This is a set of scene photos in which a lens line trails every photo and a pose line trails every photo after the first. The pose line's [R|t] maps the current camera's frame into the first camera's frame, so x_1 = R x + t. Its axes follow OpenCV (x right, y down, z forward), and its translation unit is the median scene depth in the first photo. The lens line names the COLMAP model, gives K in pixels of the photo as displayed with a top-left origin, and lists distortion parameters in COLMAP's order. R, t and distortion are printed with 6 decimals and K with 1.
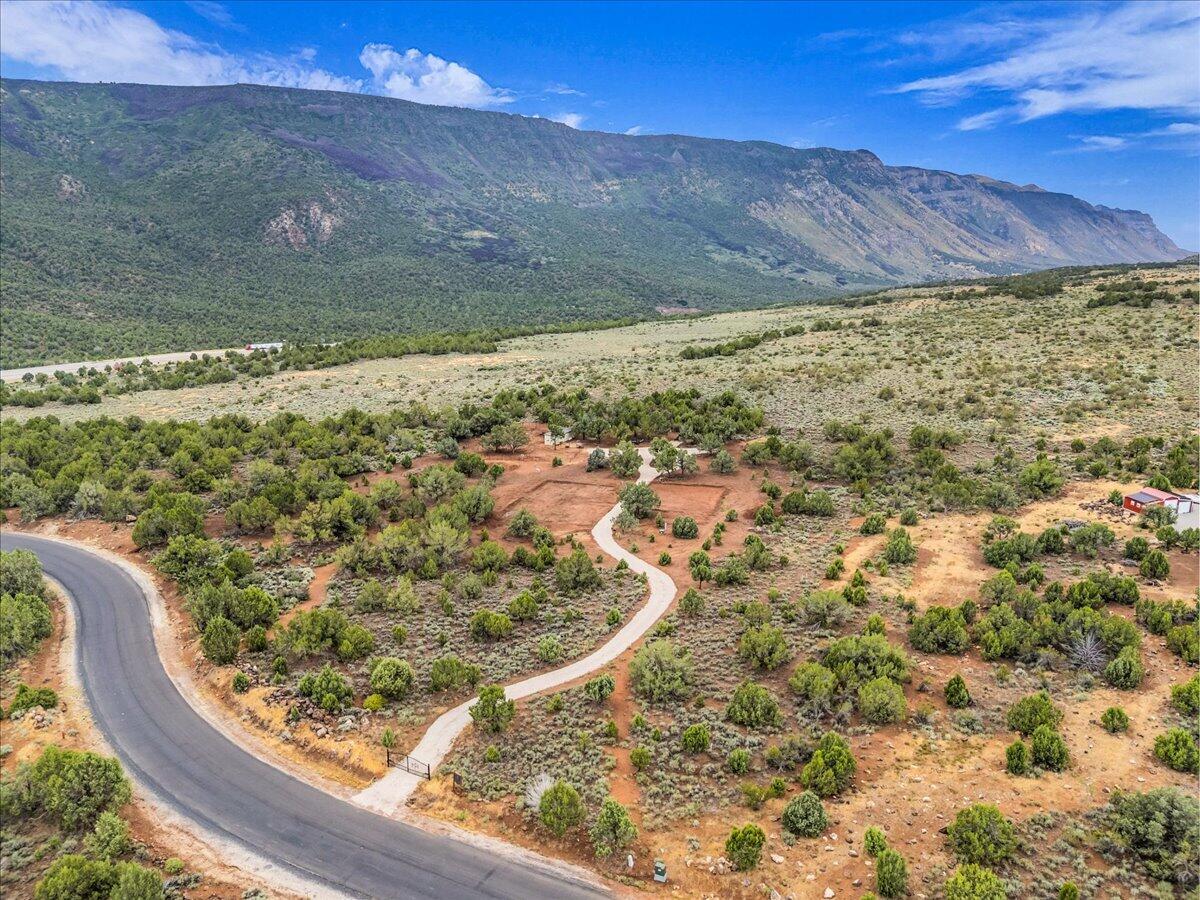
lens RADIAL K [[883.9, 0, 600.0], [0, 883.9, 450.0], [0, 0, 1]] dist [0.064779, -0.064431]
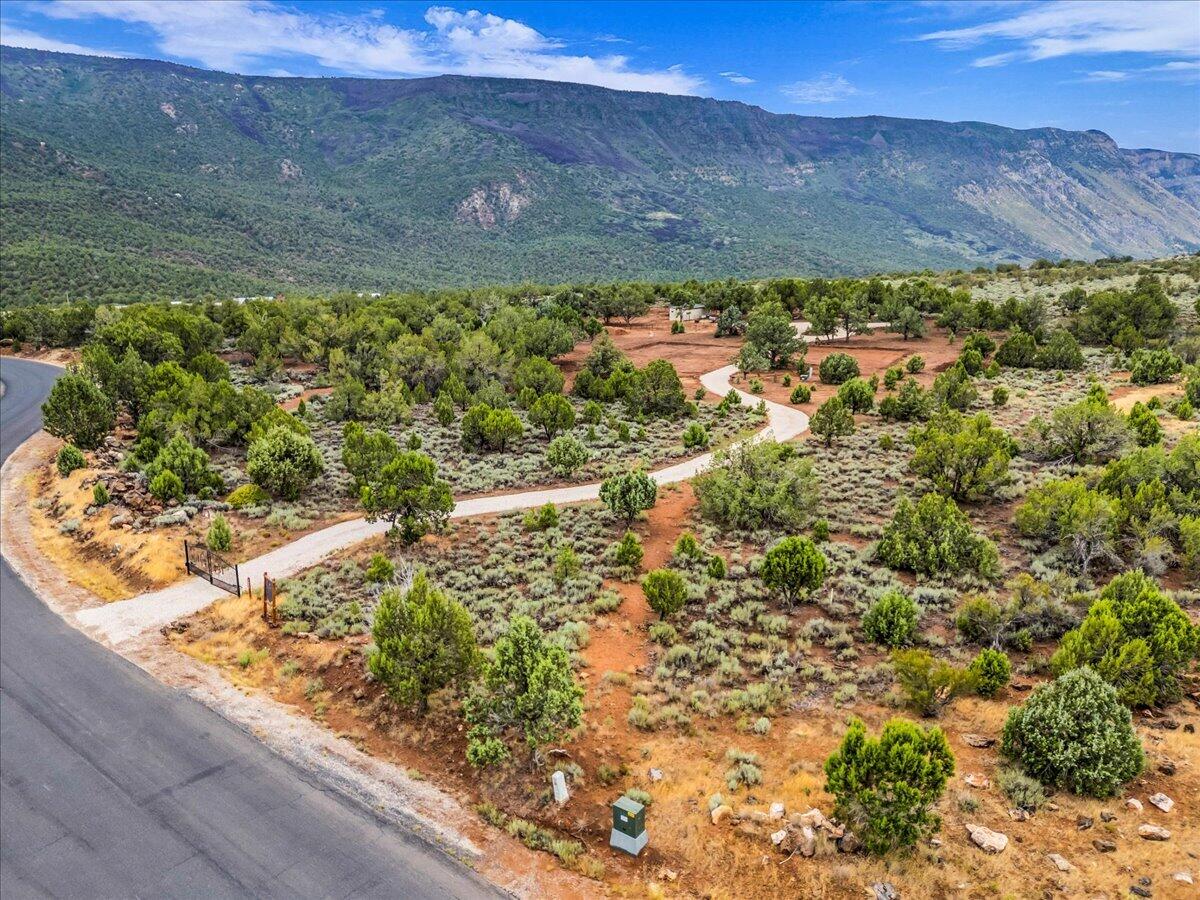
lens RADIAL K [[879.4, 0, 600.0], [0, 879.4, 450.0], [0, 0, 1]] dist [0.072514, -0.069681]
pose [[0.978589, 0.051814, -0.199197, 0.070576], [-0.051143, 0.998655, 0.008512, 0.193177], [0.199370, 0.001858, 0.979922, 0.392414]]
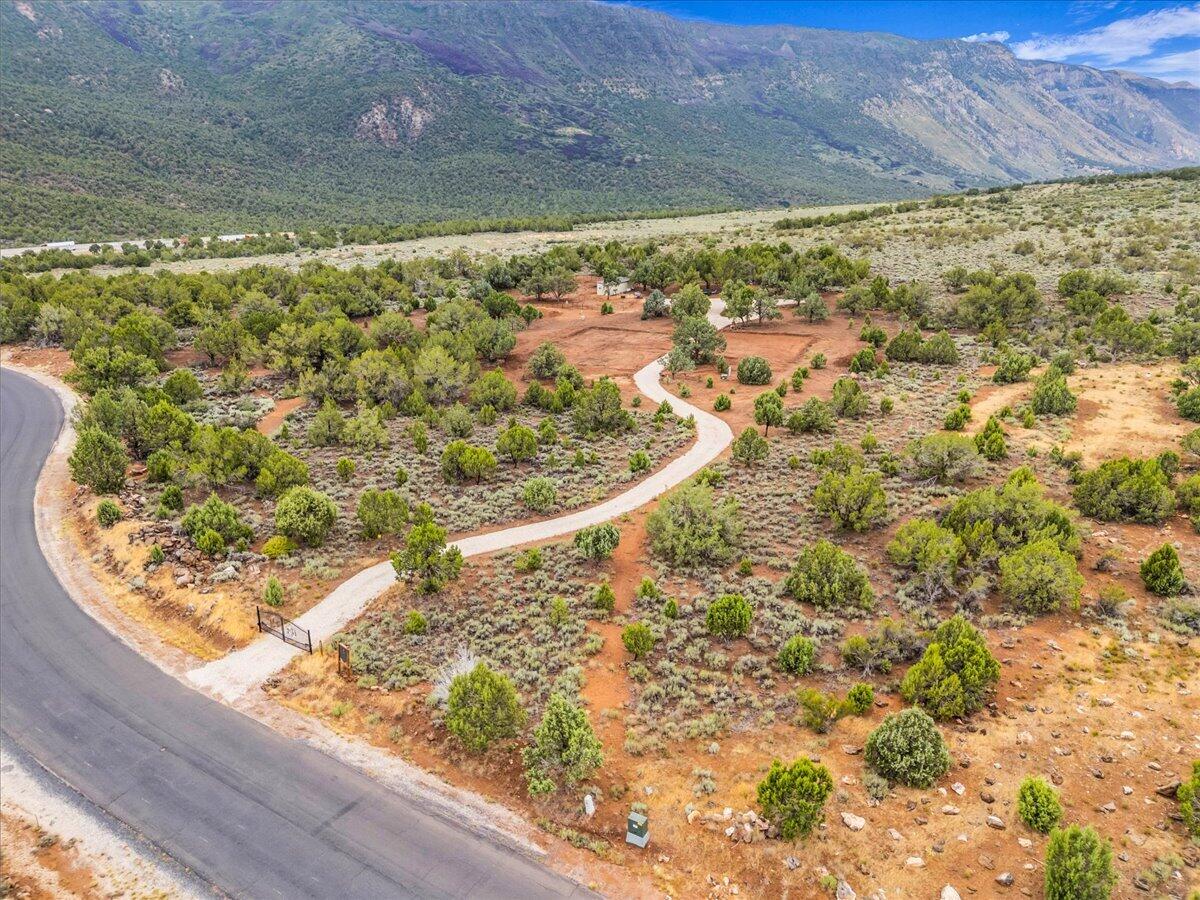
lens RADIAL K [[883.9, 0, 600.0], [0, 883.9, 450.0], [0, 0, 1]] dist [0.064779, -0.064431]
pose [[0.994204, 0.035732, -0.101397, 0.055148], [-0.025987, 0.995057, 0.095849, 0.109435], [0.104320, -0.092659, 0.990218, 0.278676]]
